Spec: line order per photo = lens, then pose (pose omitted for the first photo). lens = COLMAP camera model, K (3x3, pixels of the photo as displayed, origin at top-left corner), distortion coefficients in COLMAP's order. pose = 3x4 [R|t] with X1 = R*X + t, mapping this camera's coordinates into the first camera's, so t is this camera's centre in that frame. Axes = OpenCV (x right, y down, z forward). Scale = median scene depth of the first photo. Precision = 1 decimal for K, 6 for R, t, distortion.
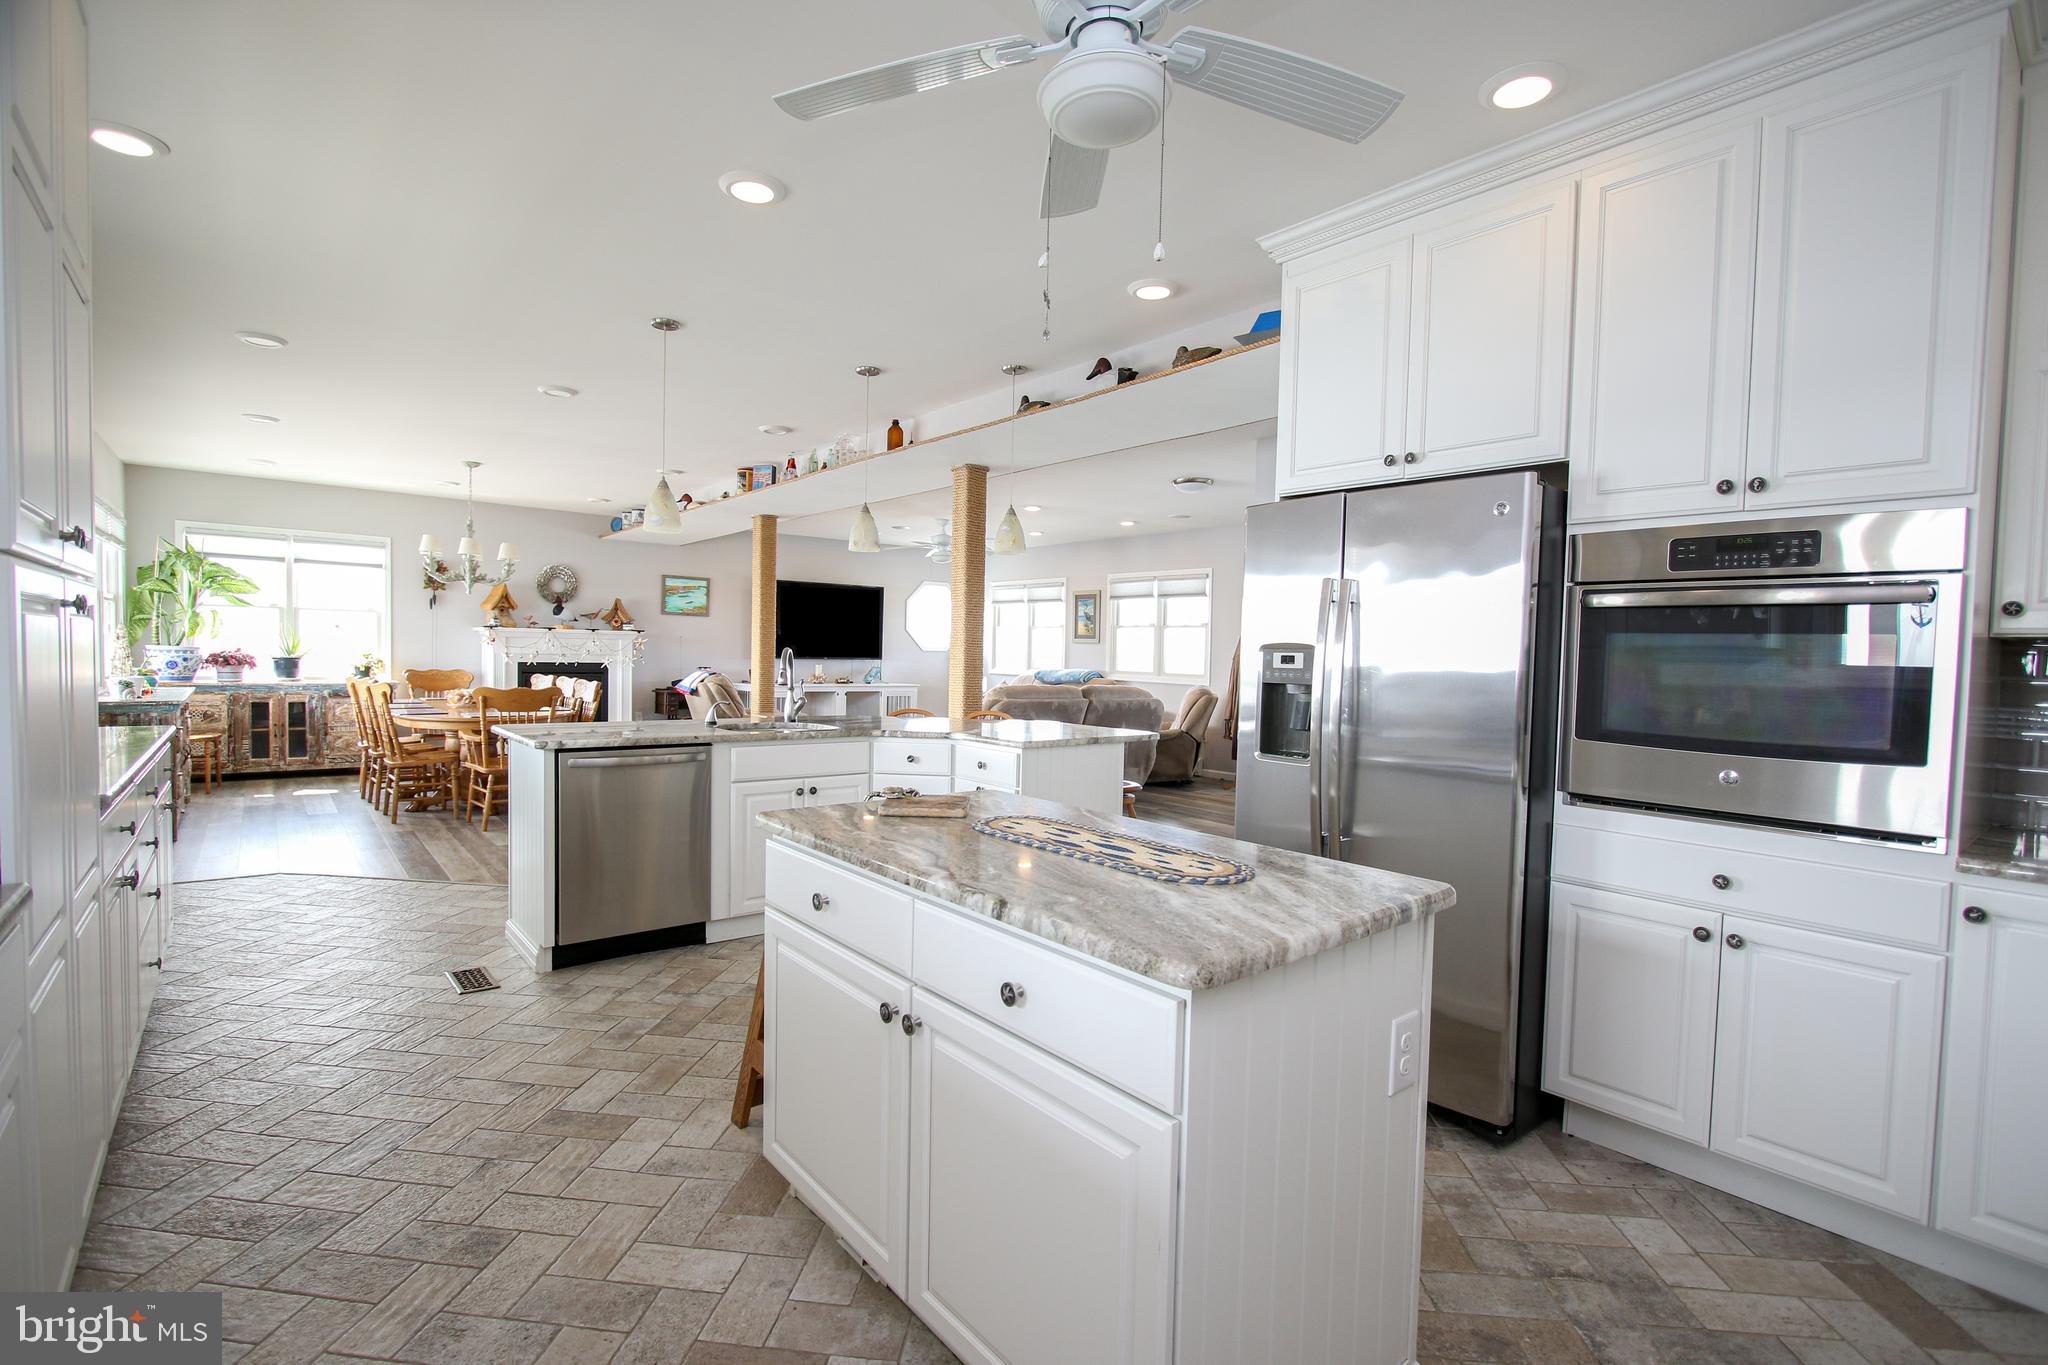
lens RADIAL K [[946.4, 0, 1022.0], [0, 946.4, 685.4], [0, 0, 1]] dist [-0.014873, 0.000853]
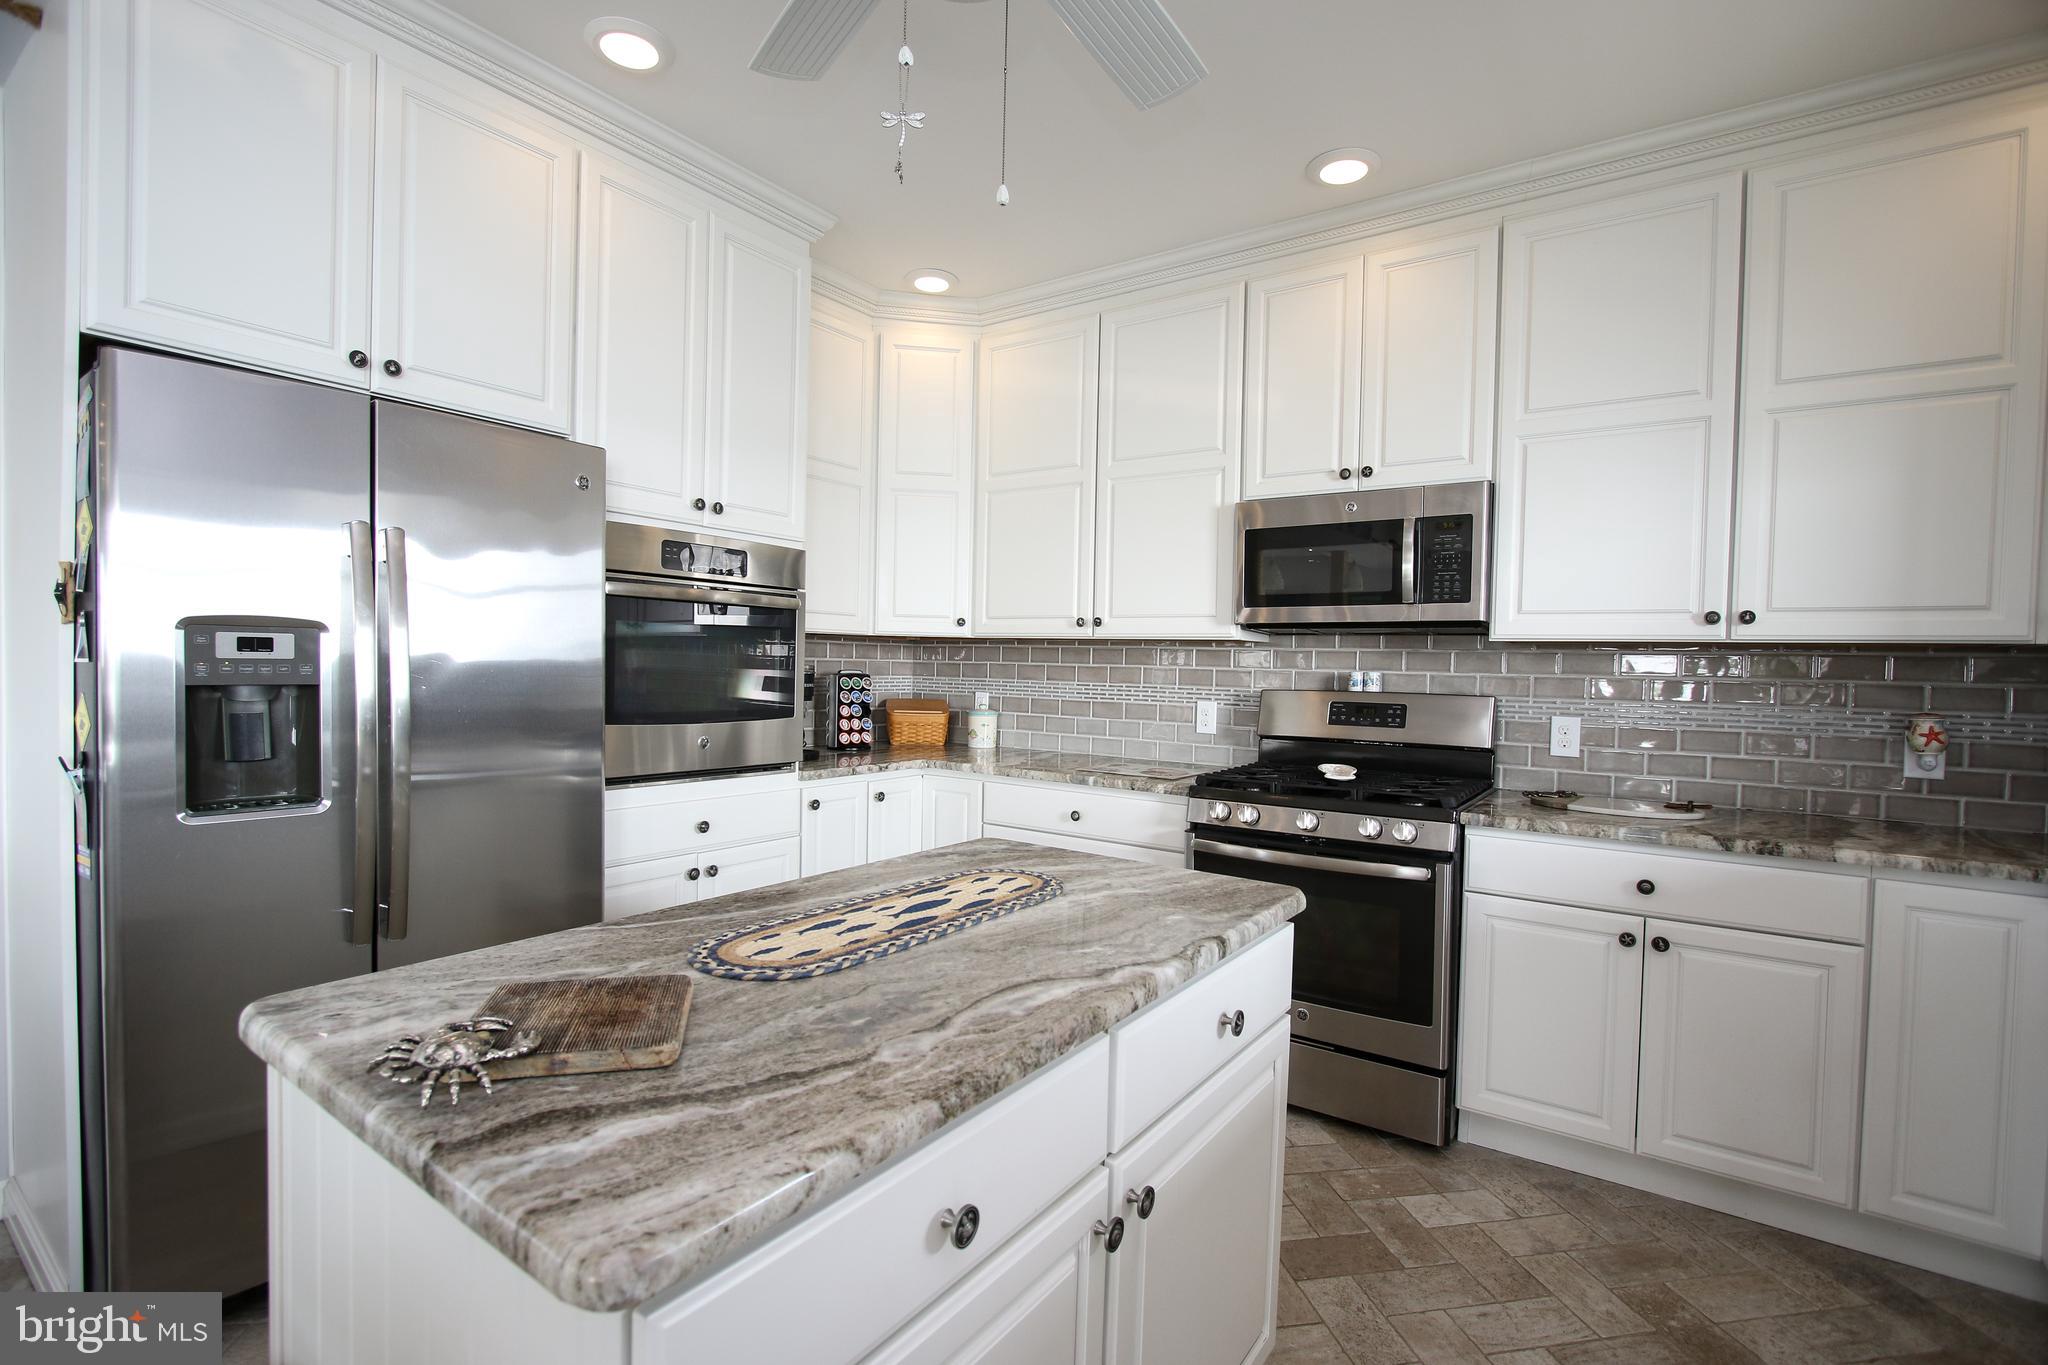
lens RADIAL K [[946.4, 0, 1004.9], [0, 946.4, 688.5], [0, 0, 1]] dist [-0.014873, 0.000853]
pose [[-0.254913, -0.055472, 0.965372, -0.142307], [0.003225, 0.998299, 0.058216, -0.011217], [-0.966959, 0.017953, -0.254300, 0.242710]]
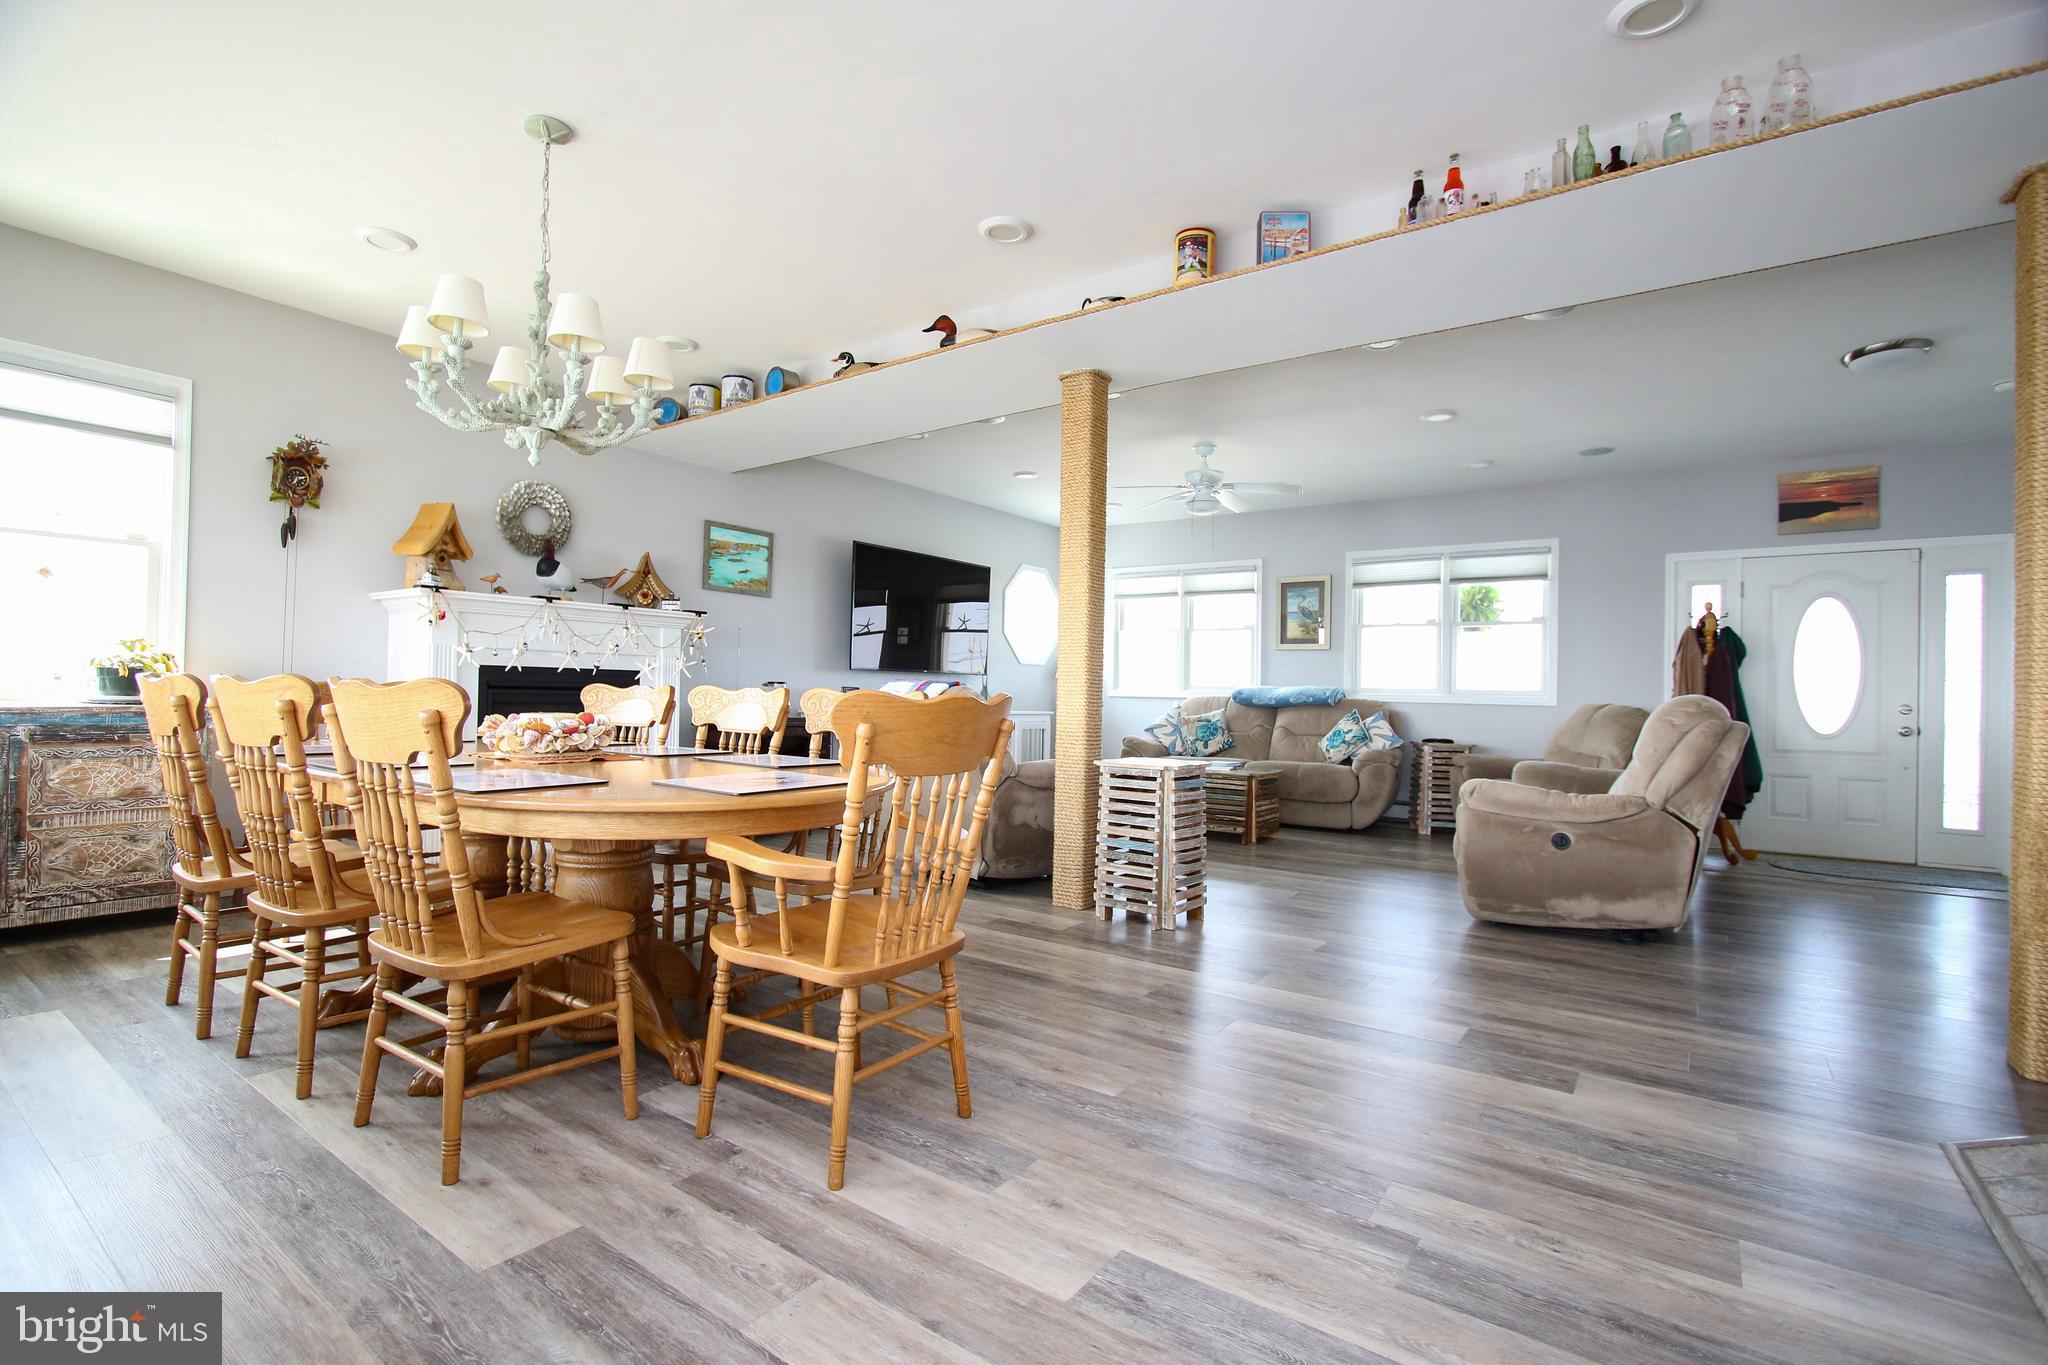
lens RADIAL K [[946.4, 0, 1015.0], [0, 946.4, 673.8], [0, 0, 1]] dist [-0.014873, 0.000853]
pose [[0.967472, 0.001463, 0.252974, -0.438354], [0.012010, 0.998590, -0.051707, 0.009148], [-0.252693, 0.053063, 0.966090, 0.517984]]
